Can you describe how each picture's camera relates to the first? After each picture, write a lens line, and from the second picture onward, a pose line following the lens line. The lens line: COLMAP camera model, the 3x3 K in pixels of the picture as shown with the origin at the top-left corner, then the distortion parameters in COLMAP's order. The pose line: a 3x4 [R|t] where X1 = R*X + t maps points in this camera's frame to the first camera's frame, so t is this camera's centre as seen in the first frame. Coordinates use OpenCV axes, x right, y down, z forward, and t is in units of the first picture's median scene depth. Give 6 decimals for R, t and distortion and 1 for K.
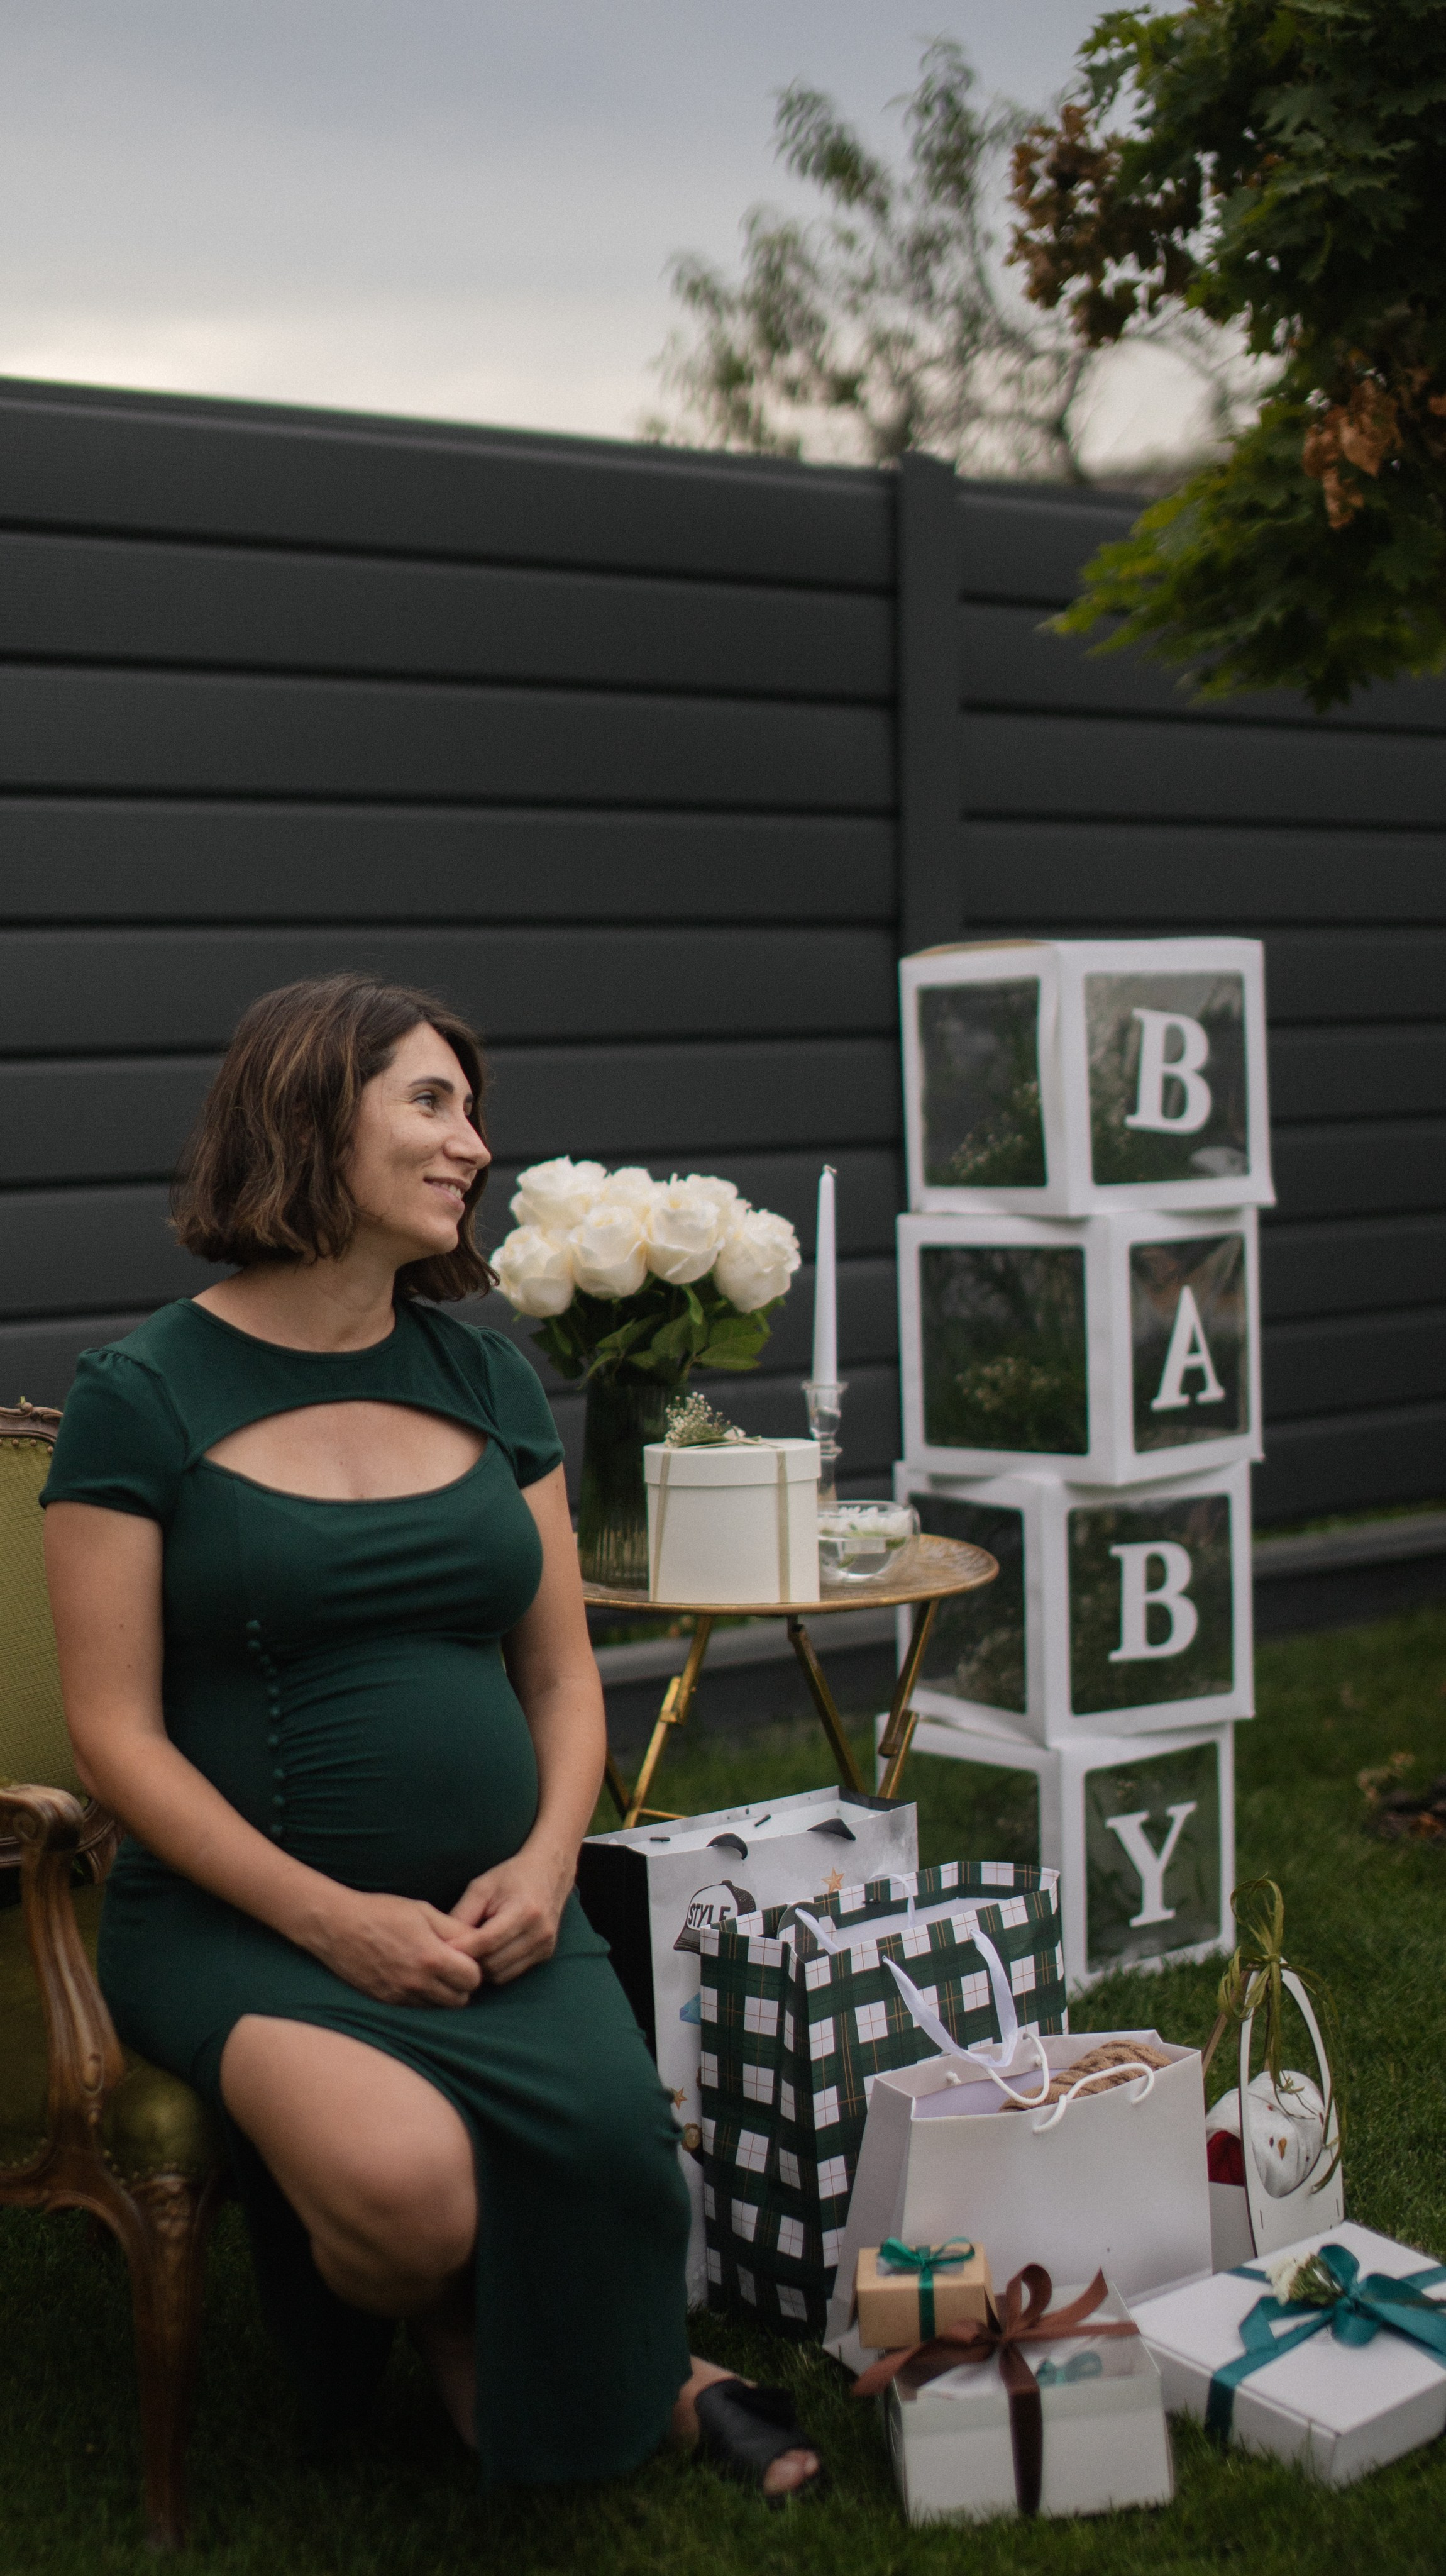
lens RADIAL K [[3814.8, 0, 723.0], [0, 3814.8, 1288.0], [0, 0, 1]] dist [-0.113056, 0.085382]
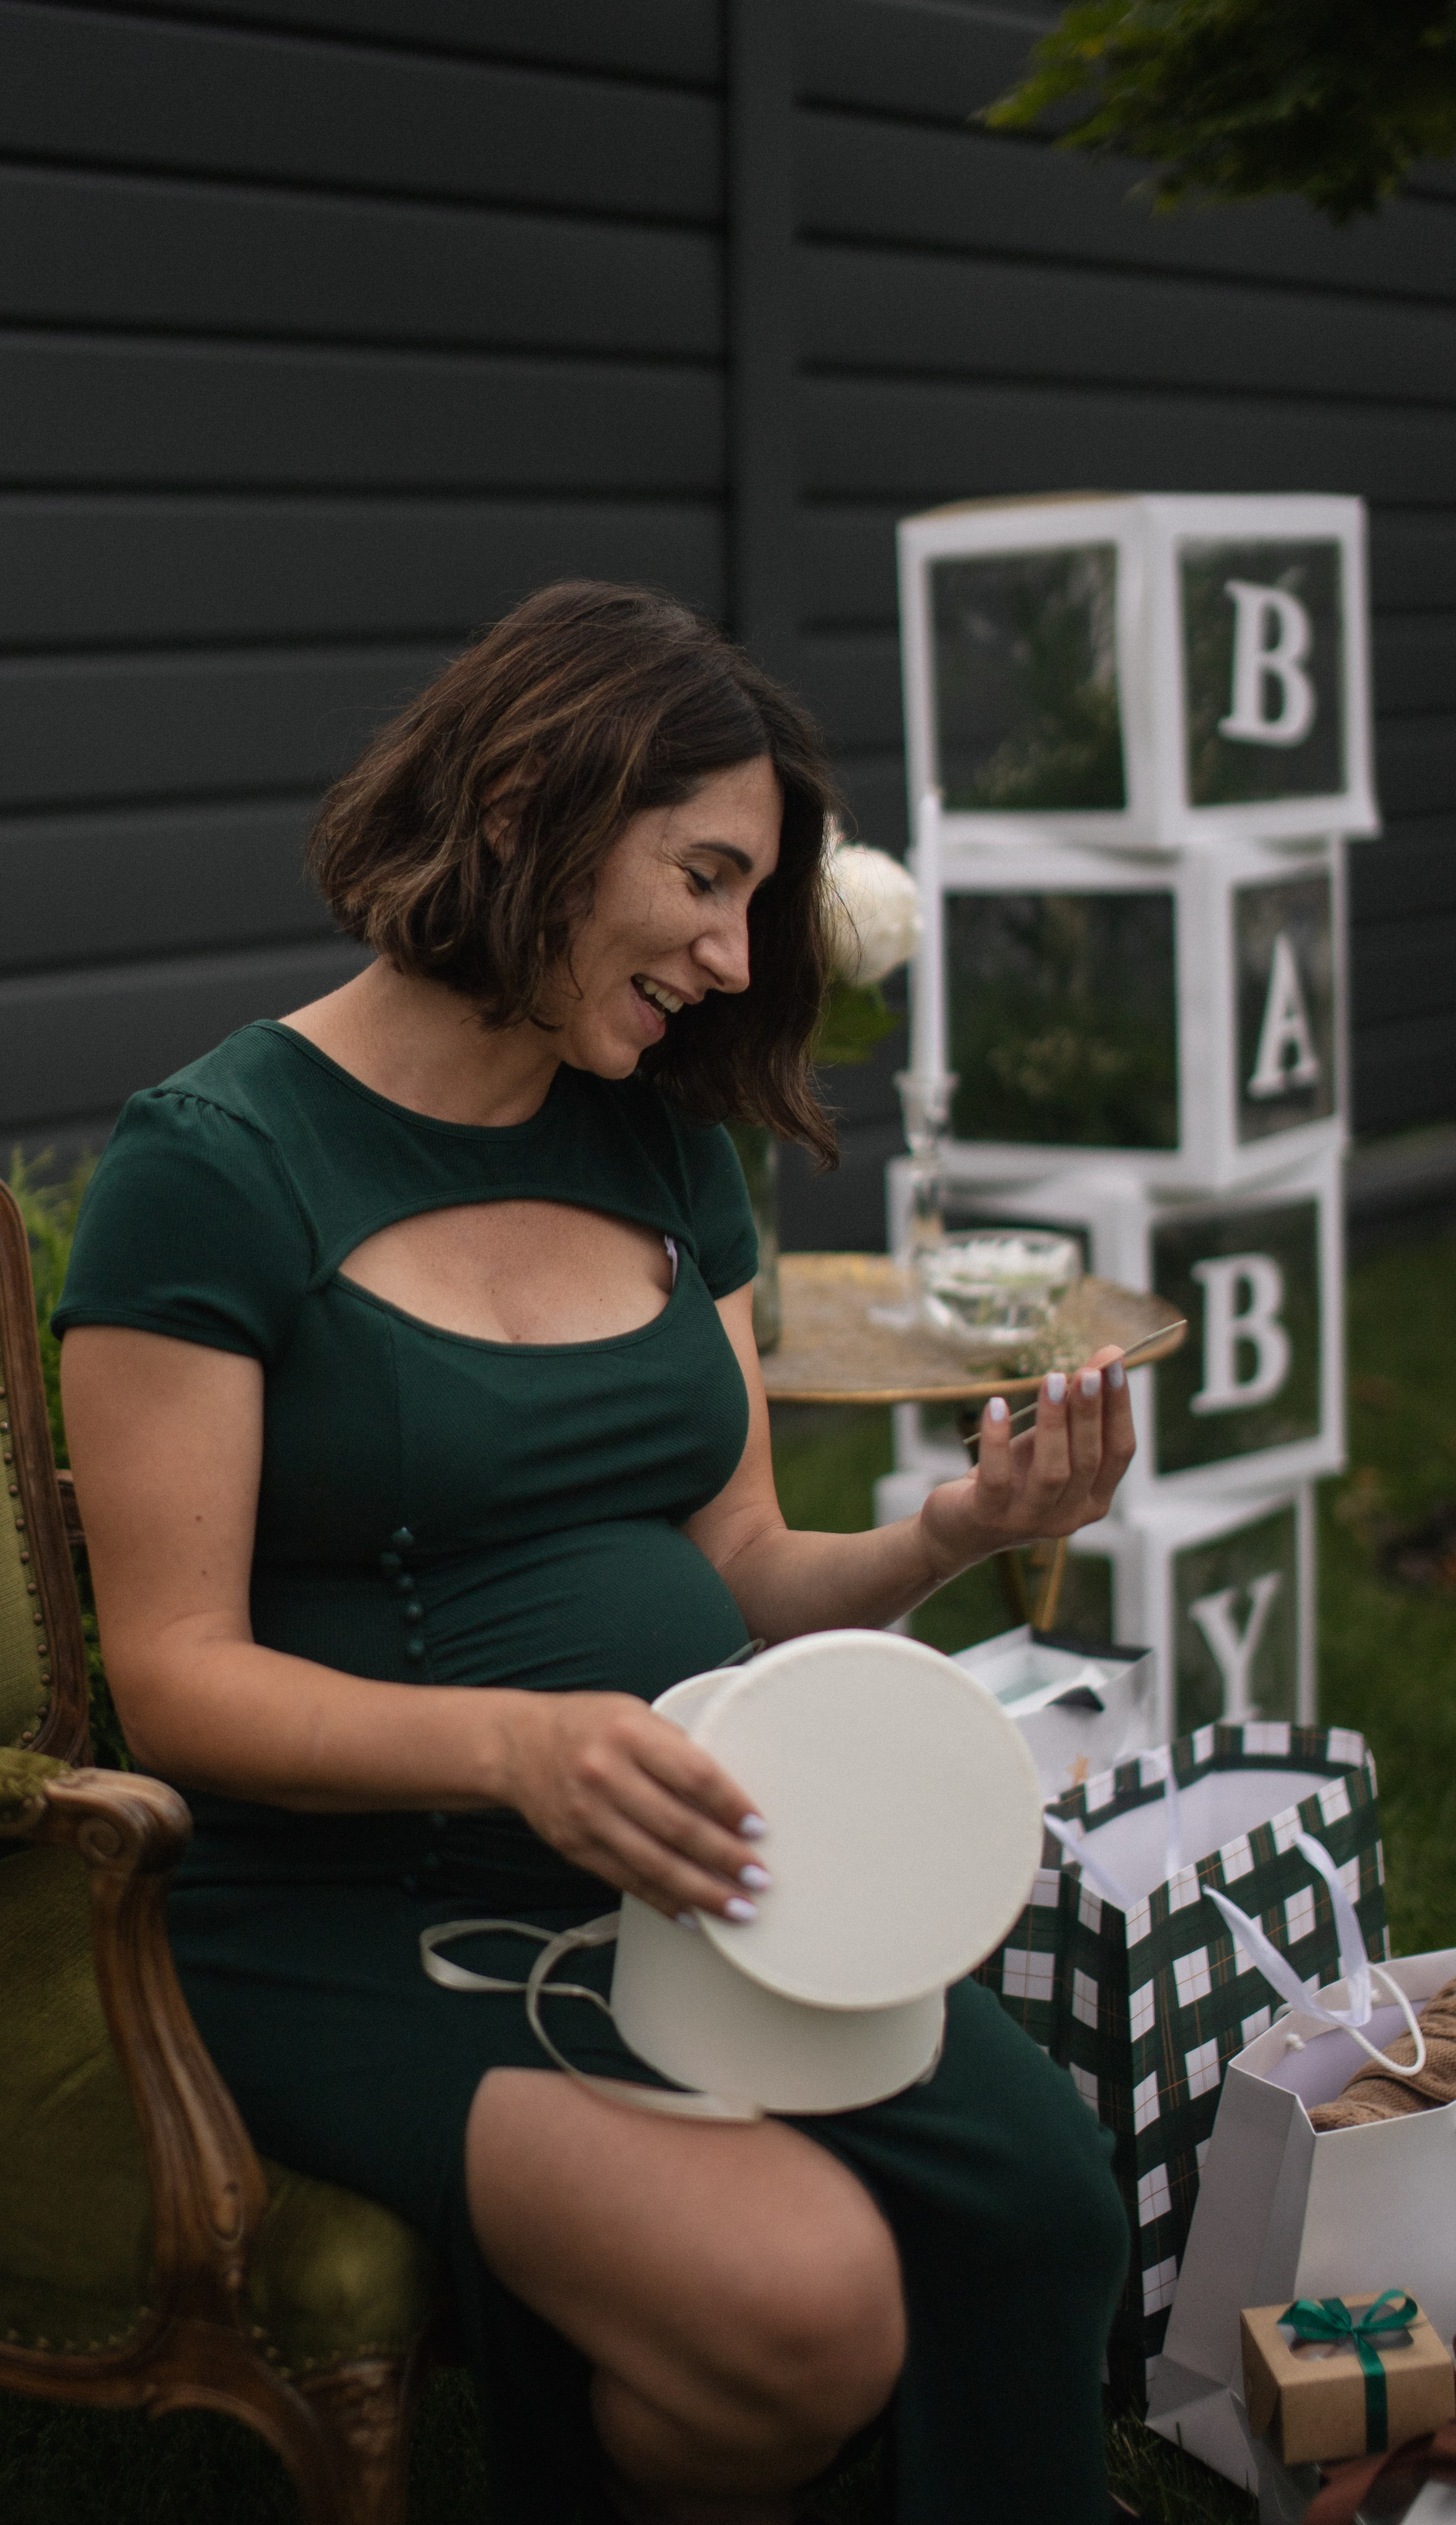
lens RADIAL K [[3700.7, 0, 732.6], [0, 3700.7, 1170.2], [0, 0, 1]] dist [-0.115817, -0.027974]
pose [[0.982937, -0.032878, 0.180979, -0.148369], [0.020247, 0.997257, 0.071200, -0.009763], [-0.182824, -0.066321, 0.980906, 0.301513]]
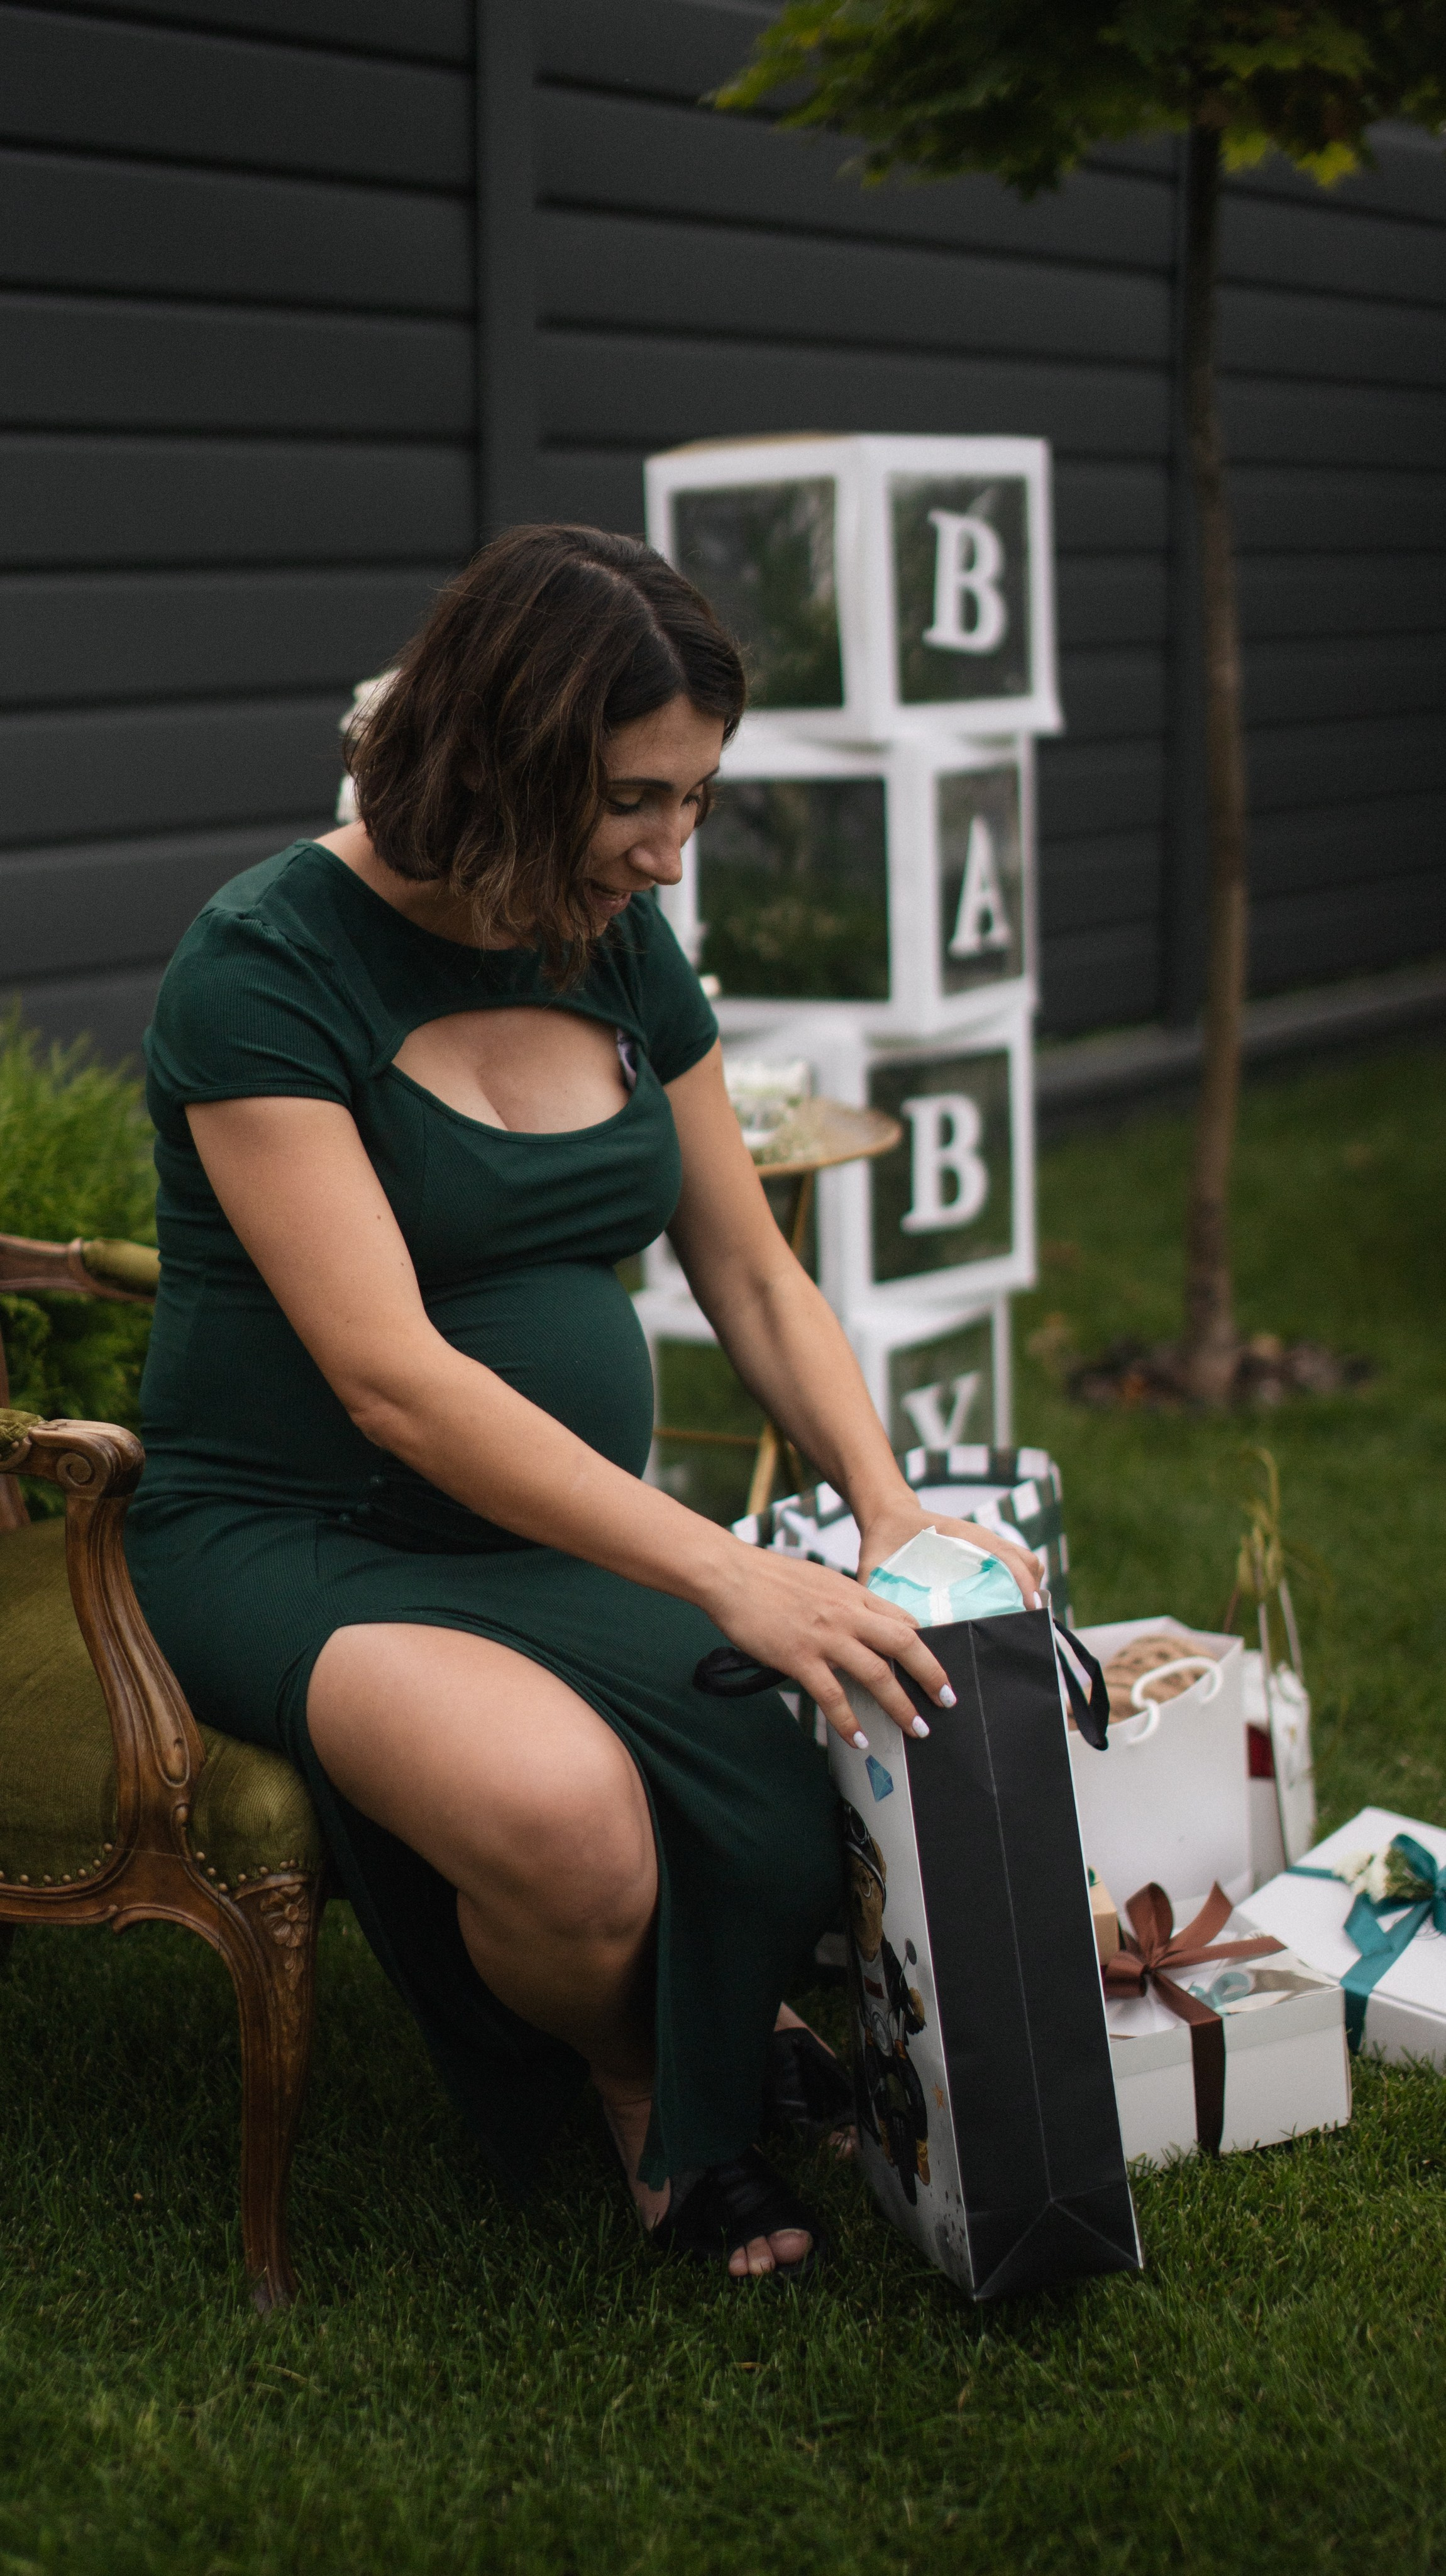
lens RADIAL K [[3814.8, 0, 723.0], [0, 3814.8, 1288.0], [0, 0, 1]] dist [-0.113056, 0.085382]
pose [[0.964586, -0.049329, 0.259116, -0.205286], [0.021793, 0.993902, 0.108088, 0.013303], [-0.262868, -0.098613, 0.959779, 0.140833]]
